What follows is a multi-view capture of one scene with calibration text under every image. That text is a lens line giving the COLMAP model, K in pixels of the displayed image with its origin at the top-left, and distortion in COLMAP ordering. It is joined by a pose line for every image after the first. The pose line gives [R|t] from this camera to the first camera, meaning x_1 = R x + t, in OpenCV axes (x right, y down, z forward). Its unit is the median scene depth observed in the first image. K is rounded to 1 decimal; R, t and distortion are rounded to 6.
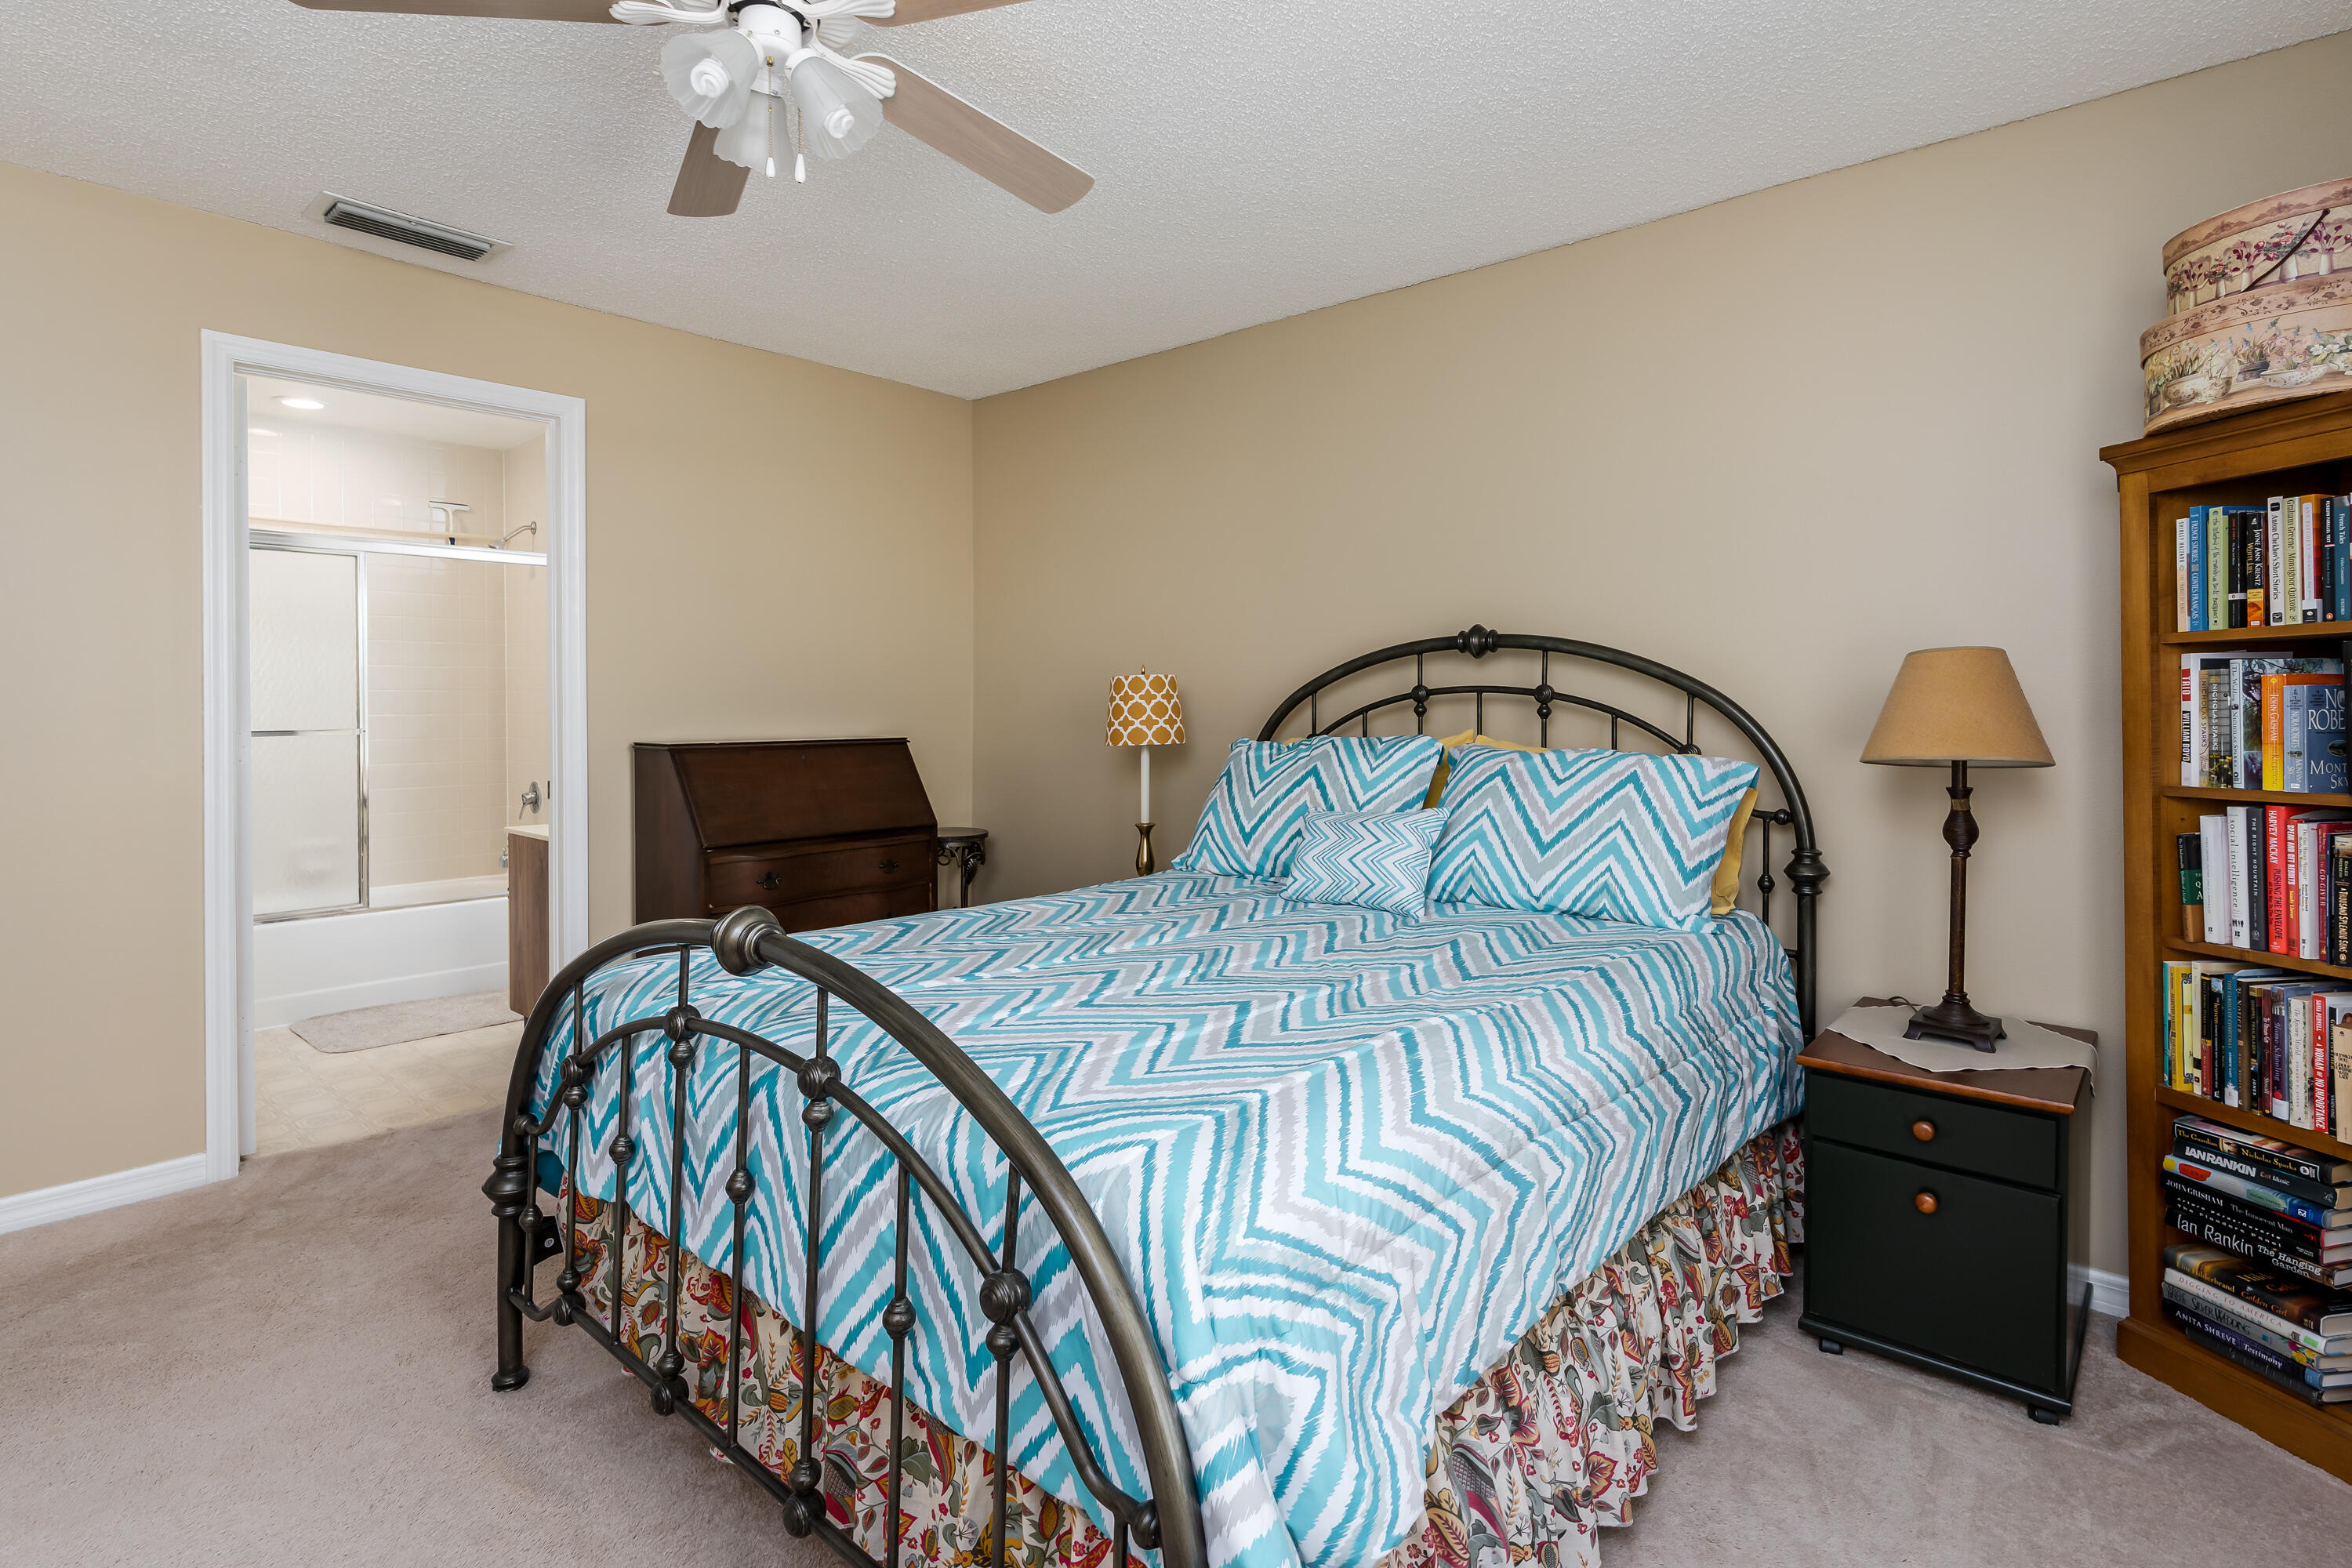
lens RADIAL K [[1169.9, 0, 1161.1], [0, 1169.9, 738.5], [0, 0, 1]] dist [0.003253, -0.000187]
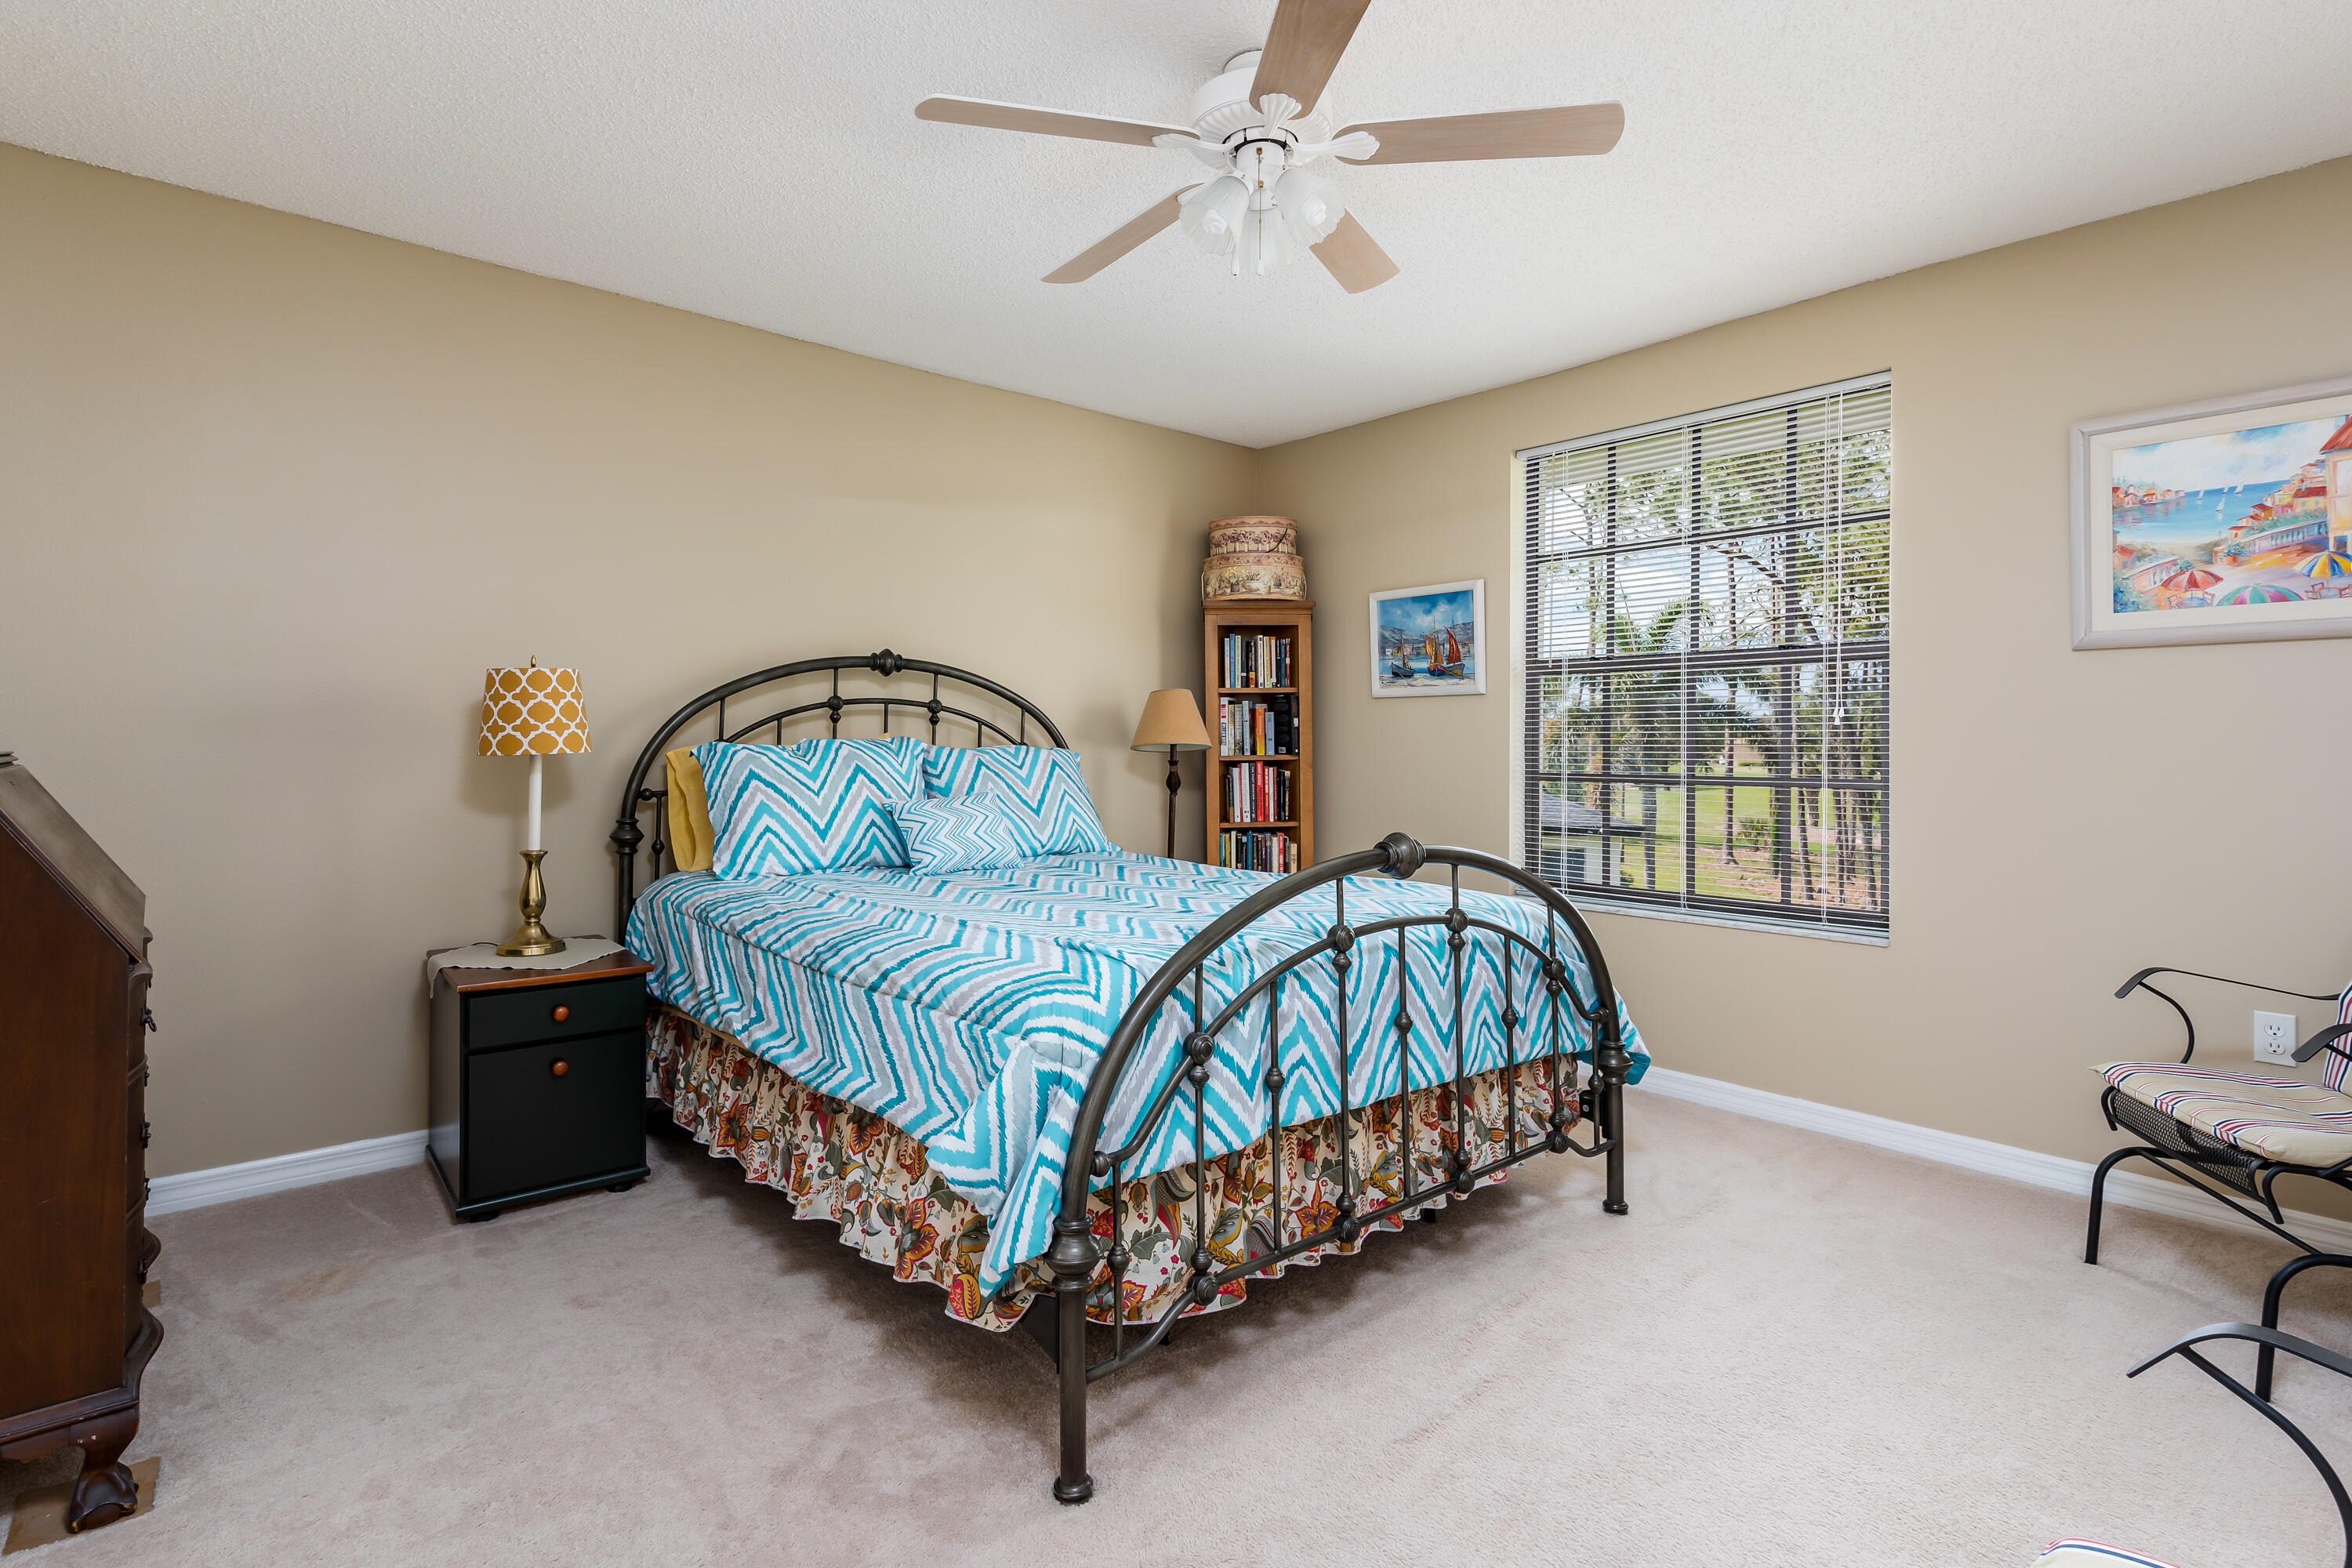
lens RADIAL K [[1169.9, 0, 1161.1], [0, 1169.9, 738.5], [0, 0, 1]] dist [0.003253, -0.000187]
pose [[0.132270, 0.001484, 0.991213, -0.961475], [0.022286, 0.999742, -0.004471, 0.010083], [-0.990963, 0.022681, 0.132203, 0.569200]]
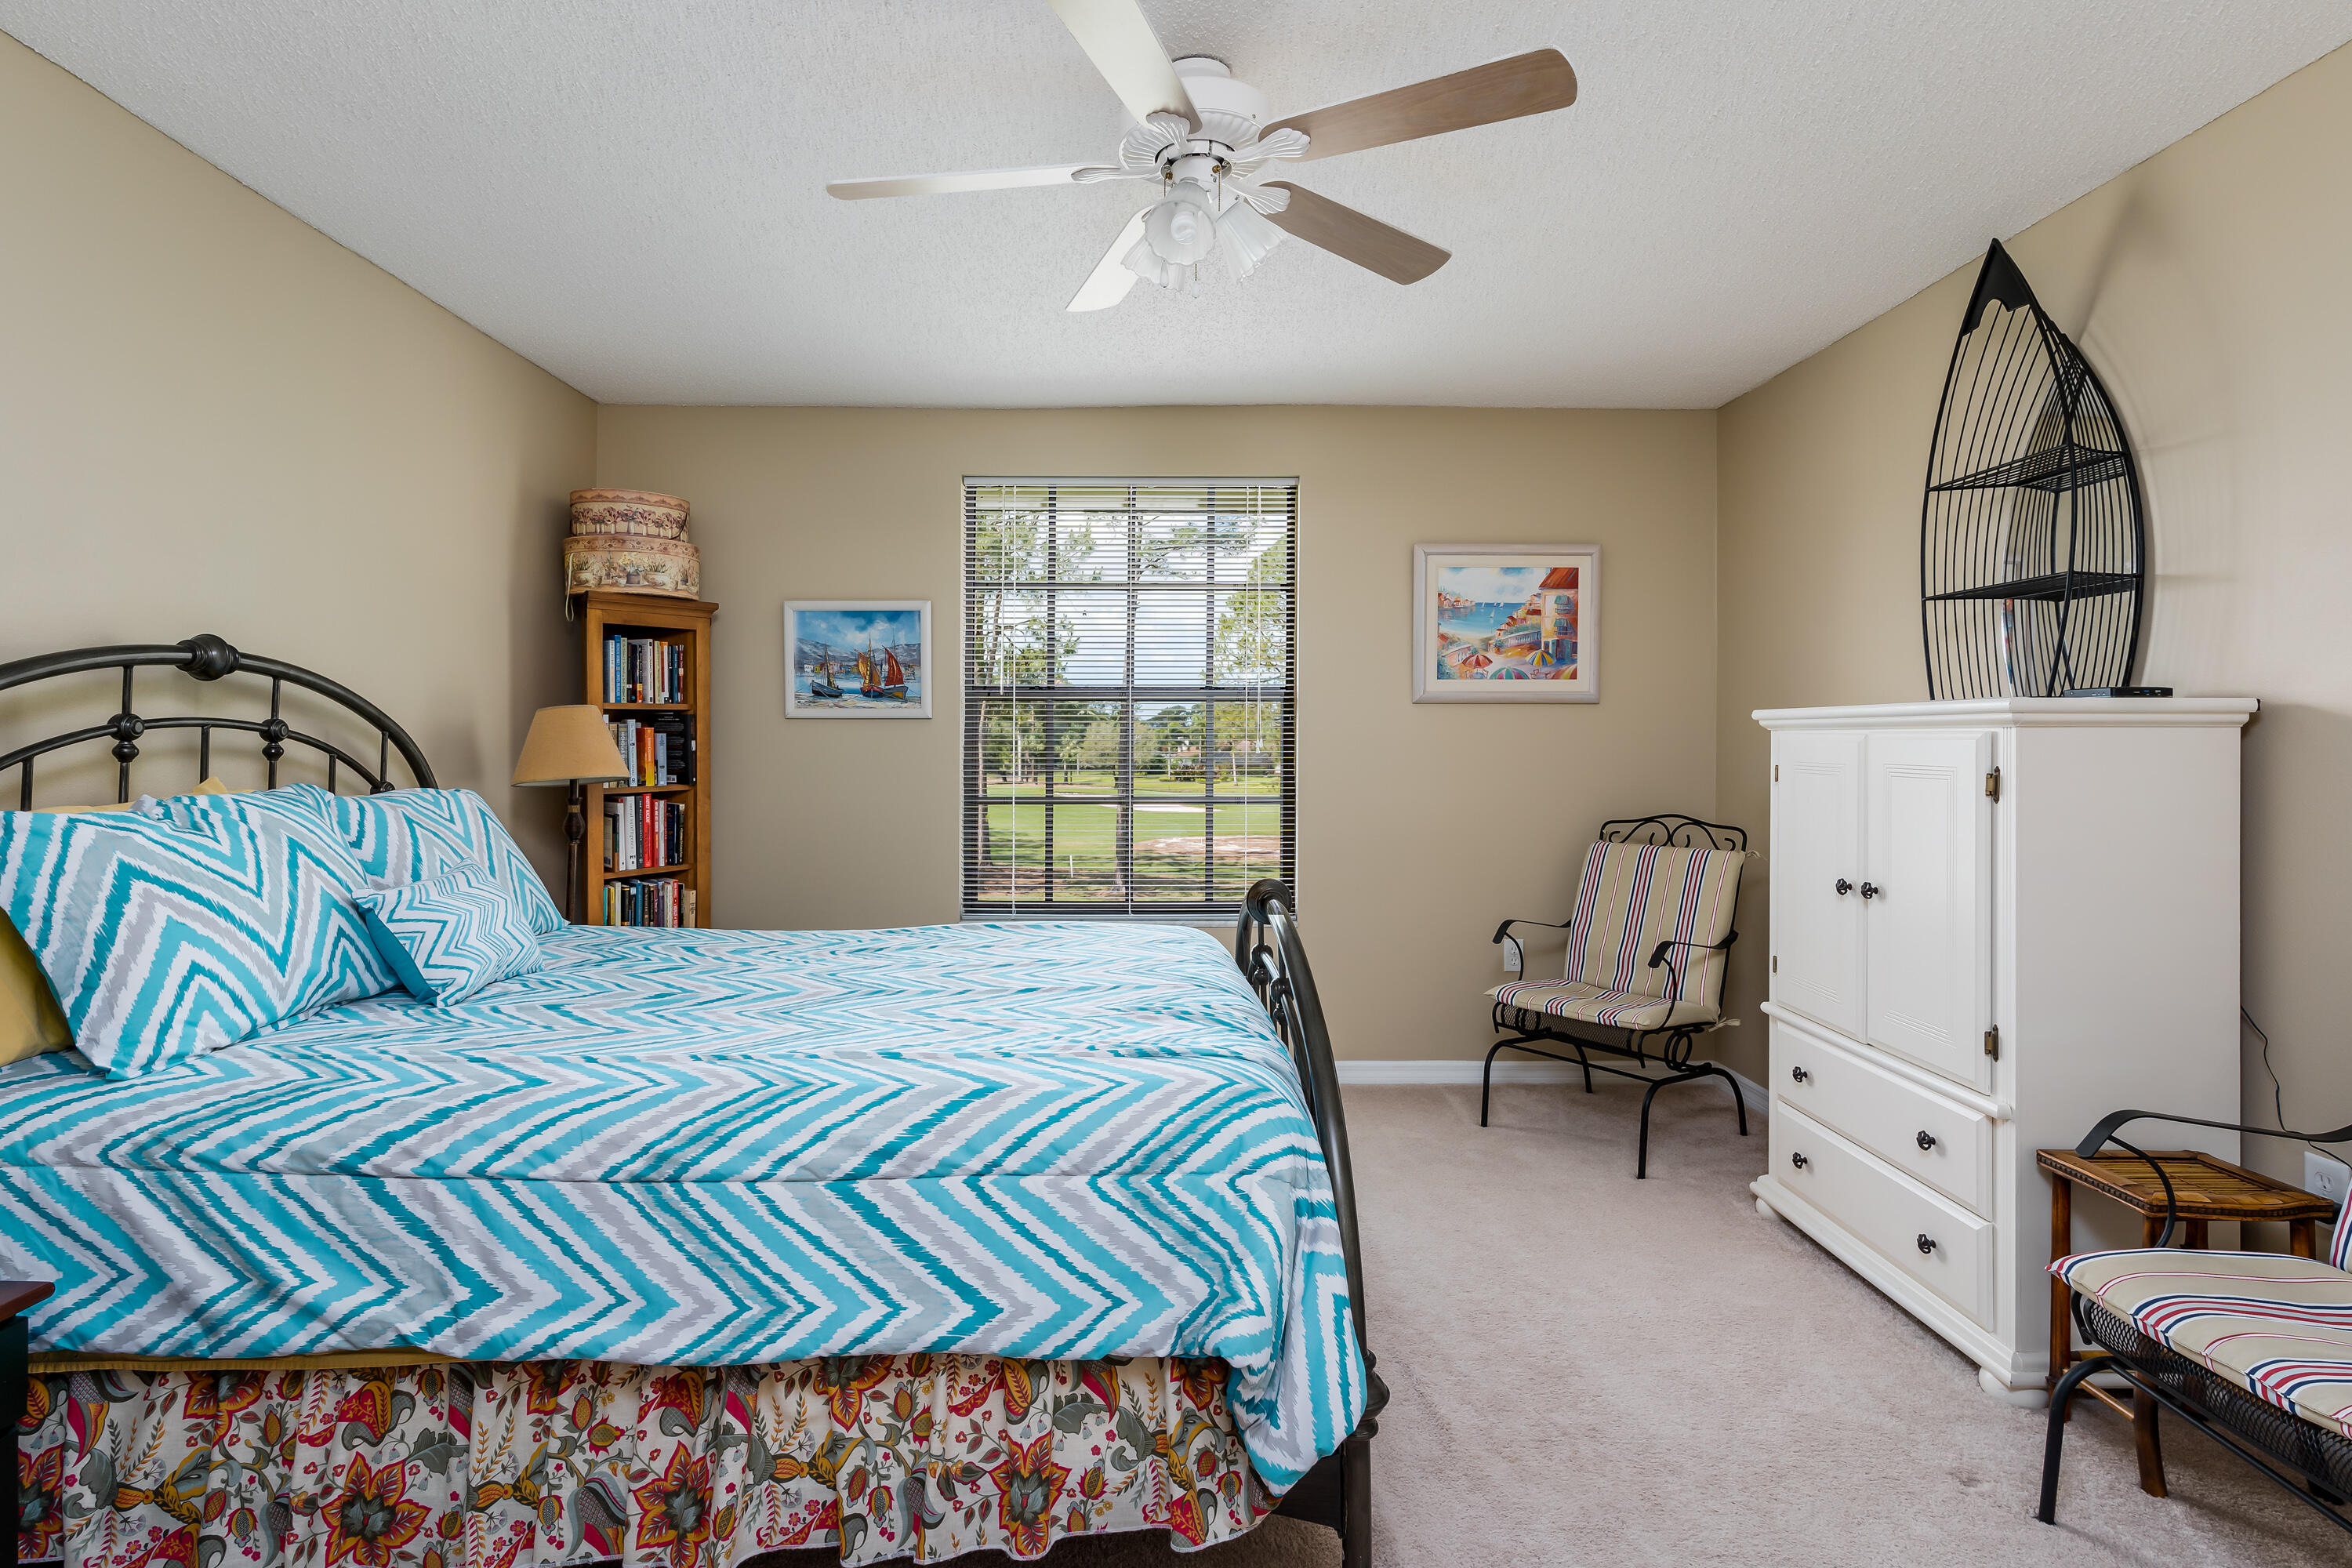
lens RADIAL K [[1169.9, 0, 1161.1], [0, 1169.9, 738.5], [0, 0, 1]] dist [0.003253, -0.000187]
pose [[-0.681774, -0.002539, 0.731558, -0.707669], [0.014901, 0.999738, 0.017357, -0.037285], [-0.731411, 0.022734, -0.681558, 1.107521]]
